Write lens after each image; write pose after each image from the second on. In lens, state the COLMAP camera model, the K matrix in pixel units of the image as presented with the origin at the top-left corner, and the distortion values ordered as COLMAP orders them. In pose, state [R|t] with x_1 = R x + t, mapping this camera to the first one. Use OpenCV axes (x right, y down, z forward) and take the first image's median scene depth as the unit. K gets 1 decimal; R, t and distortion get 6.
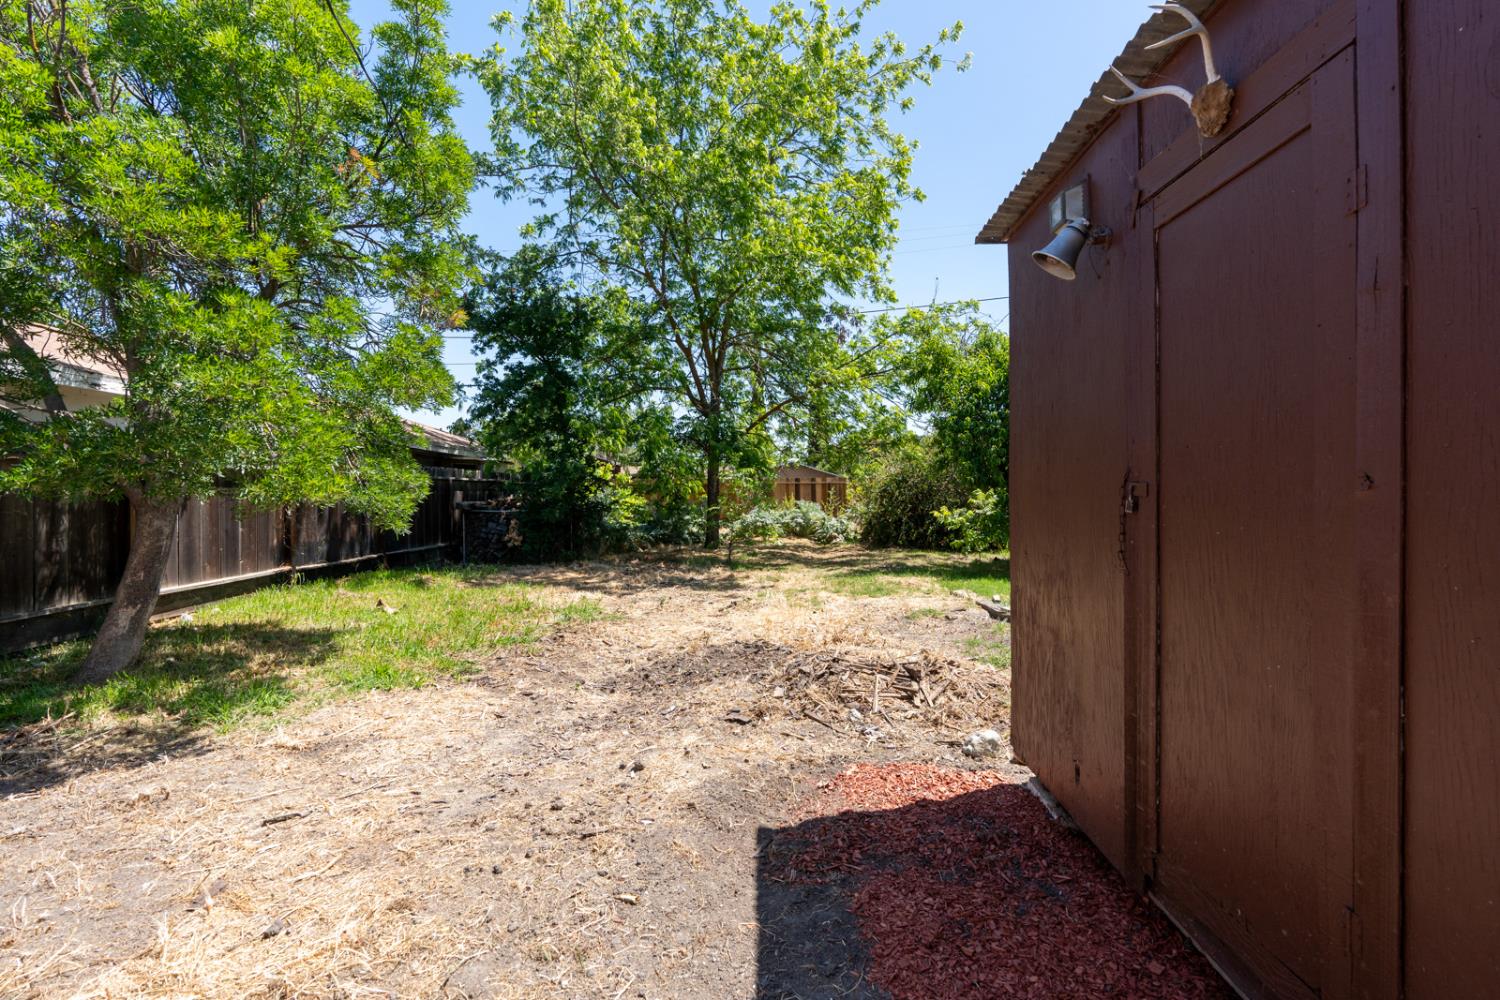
lens RADIAL K [[686.9, 0, 750.3], [0, 686.9, 491.8], [0, 0, 1]] dist [-0.000681, 0.000134]
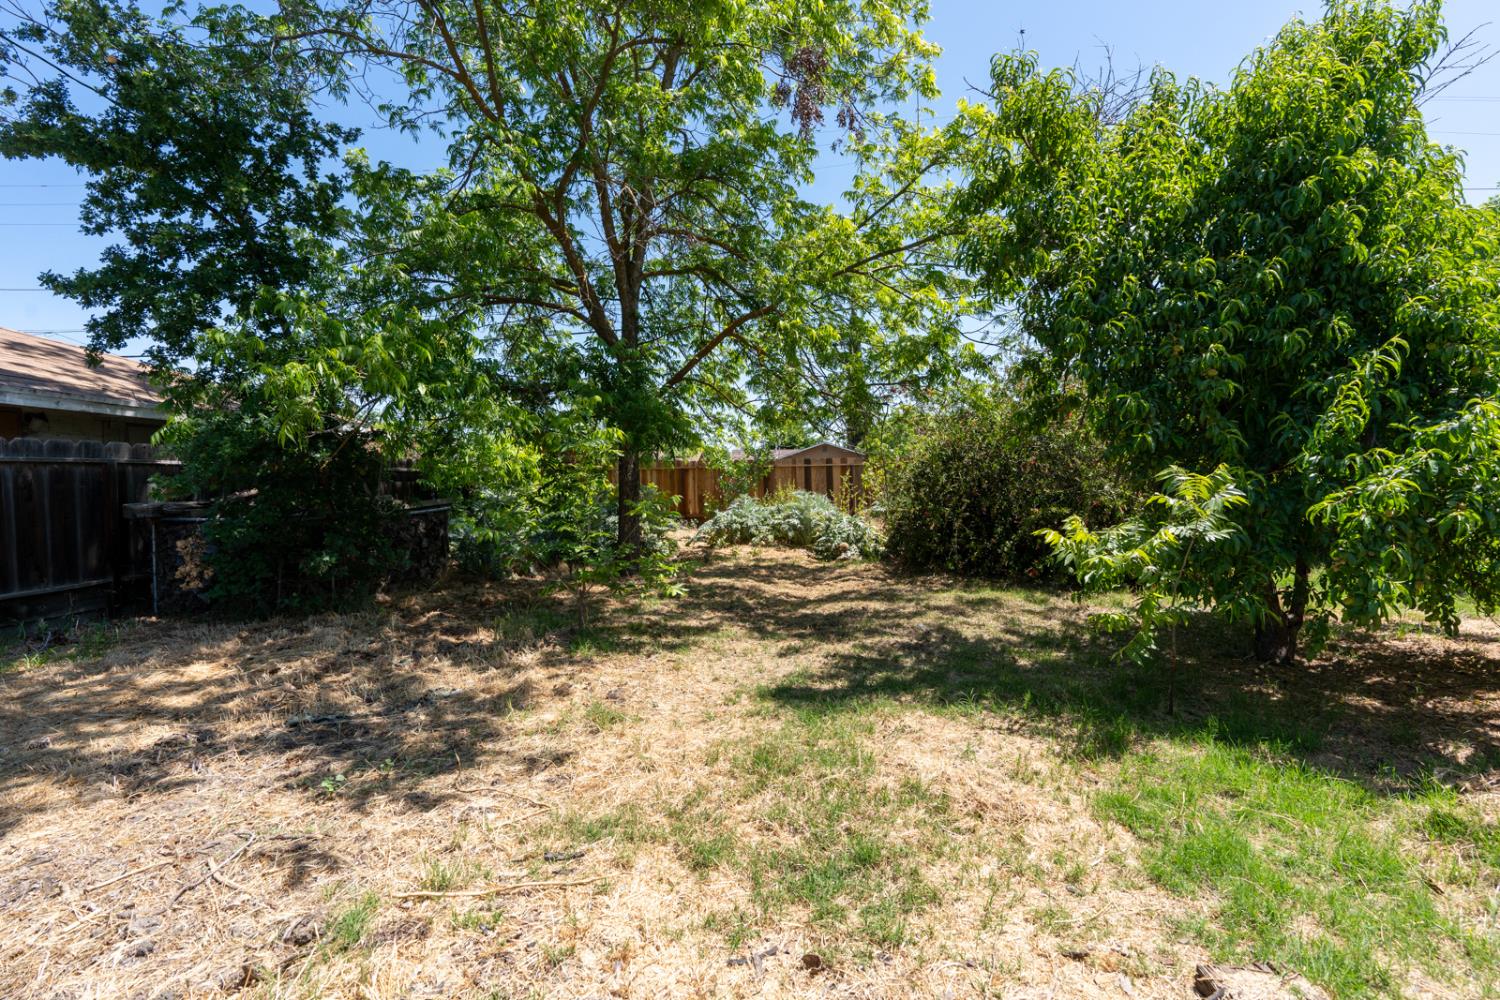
lens RADIAL K [[686.9, 0, 750.3], [0, 686.9, 491.8], [0, 0, 1]] dist [-0.000681, 0.000134]
pose [[0.997496, -0.010945, -0.069877, 0.105042], [0.012328, 0.999736, 0.019388, 0.000265], [0.069646, -0.020201, 0.997367, 0.470273]]
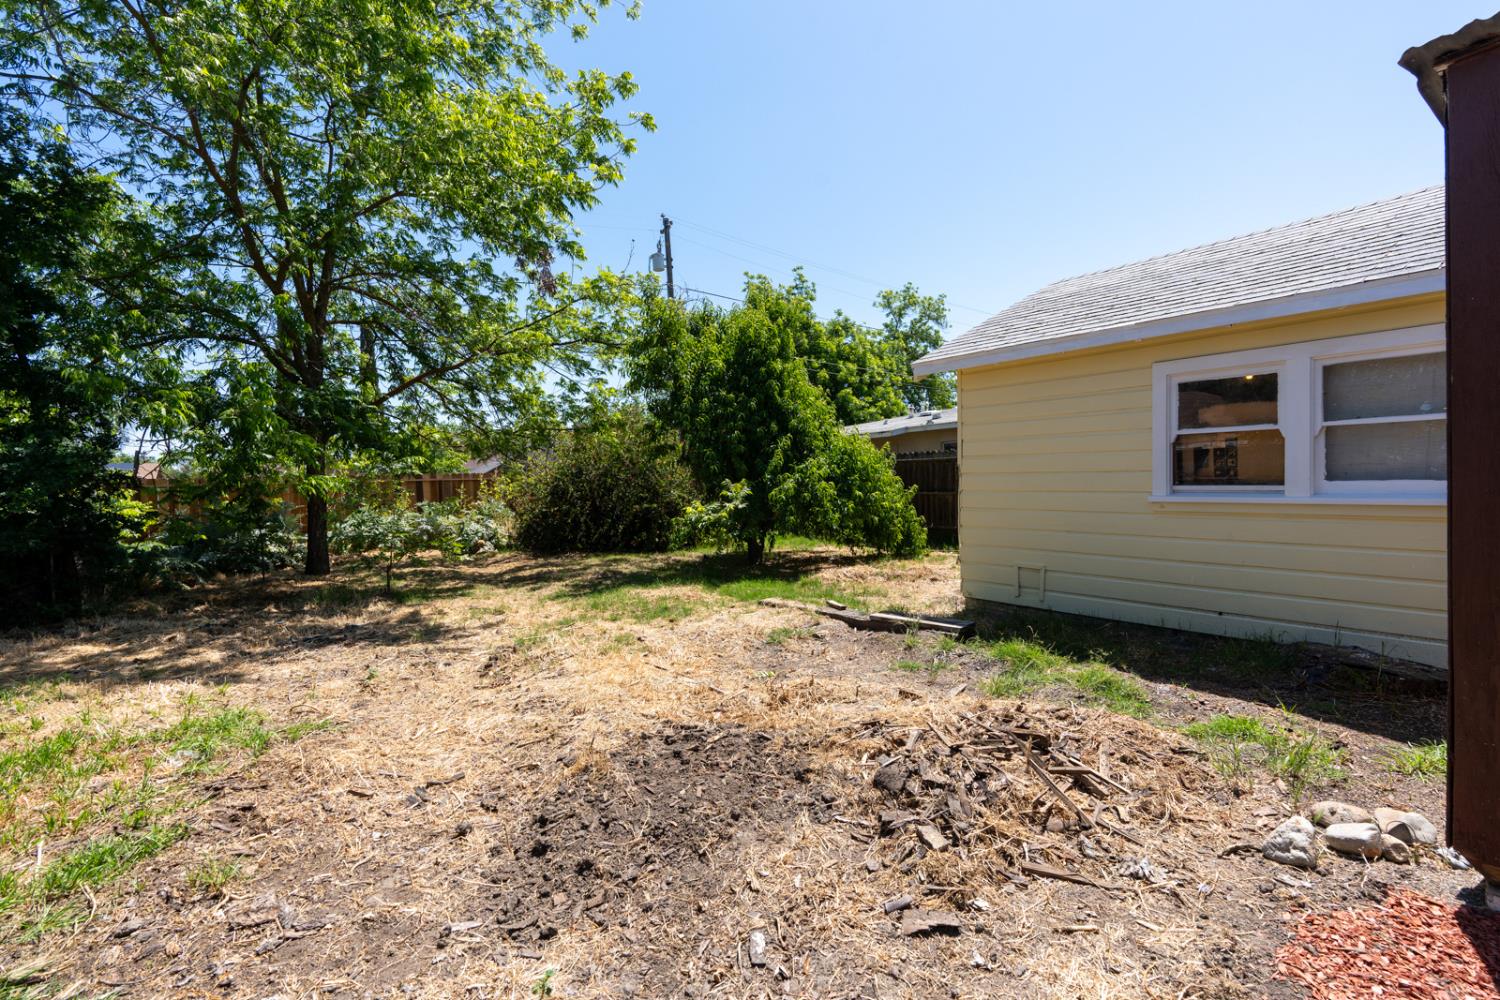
lens RADIAL K [[686.9, 0, 750.3], [0, 686.9, 491.8], [0, 0, 1]] dist [-0.000681, 0.000134]
pose [[0.810859, -0.027714, 0.584584, -0.118874], [0.025731, 0.999600, 0.011699, 0.001989], [-0.584675, 0.005556, 0.811249, 0.194867]]
